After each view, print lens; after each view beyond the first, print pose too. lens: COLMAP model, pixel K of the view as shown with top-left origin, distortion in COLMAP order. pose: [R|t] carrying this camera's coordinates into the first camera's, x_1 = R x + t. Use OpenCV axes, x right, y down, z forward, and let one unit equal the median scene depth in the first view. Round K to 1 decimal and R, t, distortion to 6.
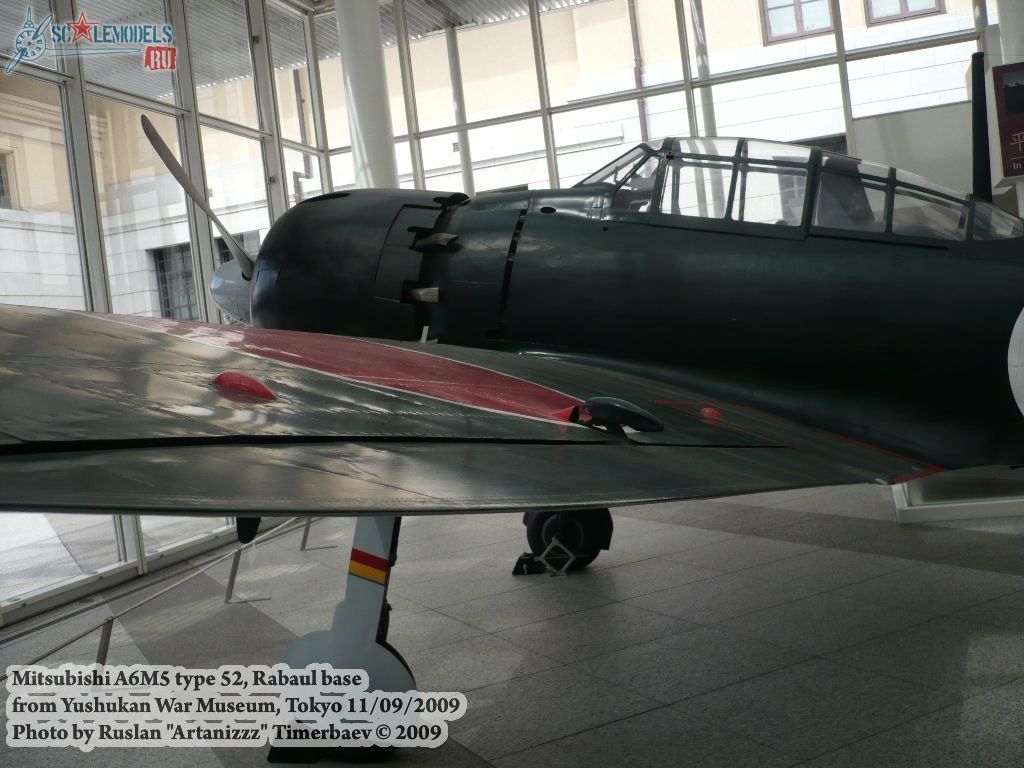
lens RADIAL K [[1074.8, 0, 514.0], [0, 1074.8, 389.4], [0, 0, 1]] dist [-0.070621, 0.000000]
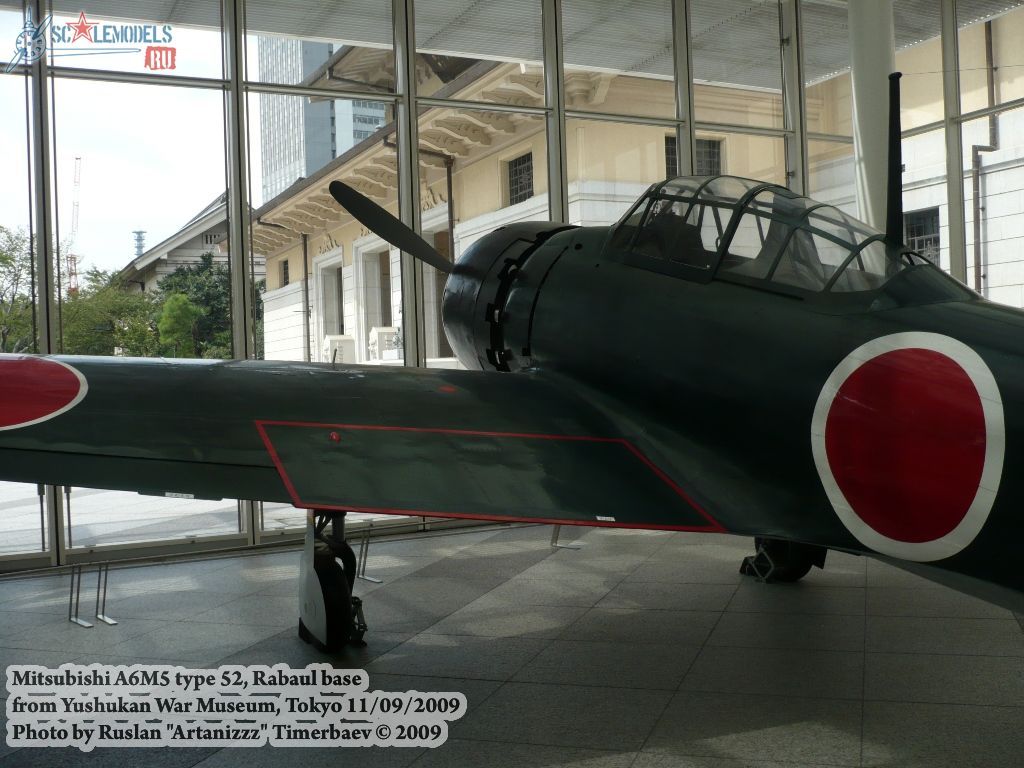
lens RADIAL K [[1074.8, 0, 512.9], [0, 1074.8, 387.0], [0, 0, 1]] dist [-0.070621, 0.000000]
pose [[0.694315, 0.100426, -0.712630, 0.780326], [-0.072287, 0.994940, 0.069781, -0.089417], [0.716031, 0.003064, 0.698061, 0.147942]]
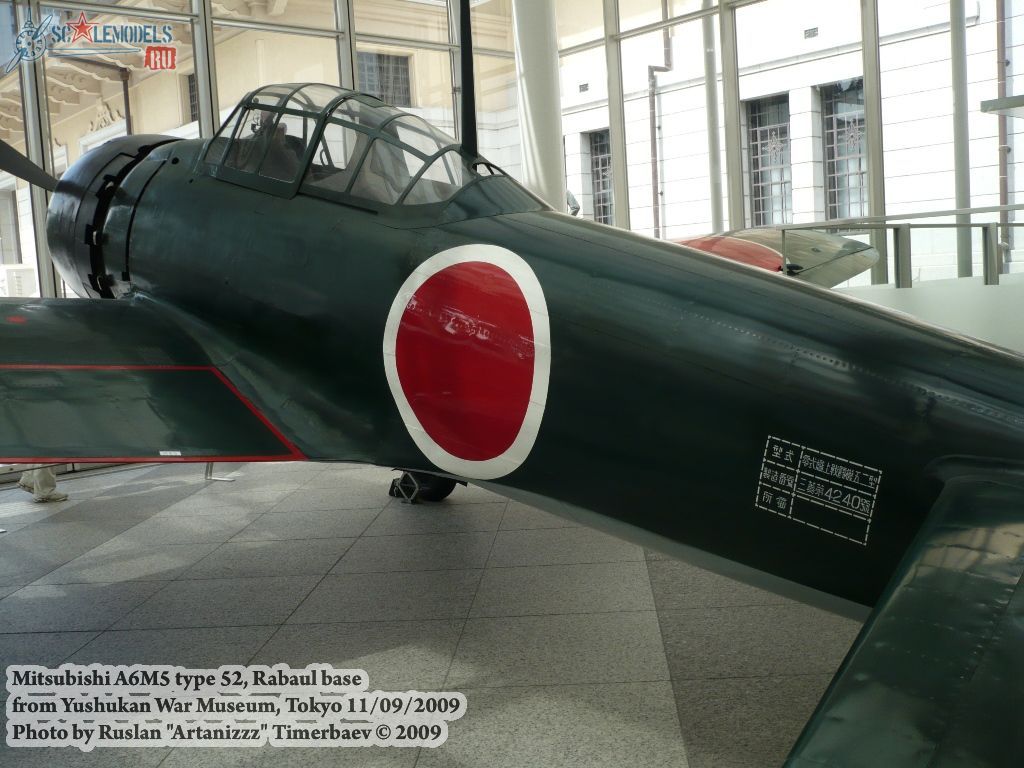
lens RADIAL K [[1074.8, 0, 515.7], [0, 1074.8, 391.5], [0, 0, 1]] dist [-0.070621, 0.000000]
pose [[0.856148, 0.116234, -0.503489, 0.839172], [-0.058646, 0.989934, 0.128811, -0.092661], [0.513392, -0.080754, 0.854346, 0.248093]]
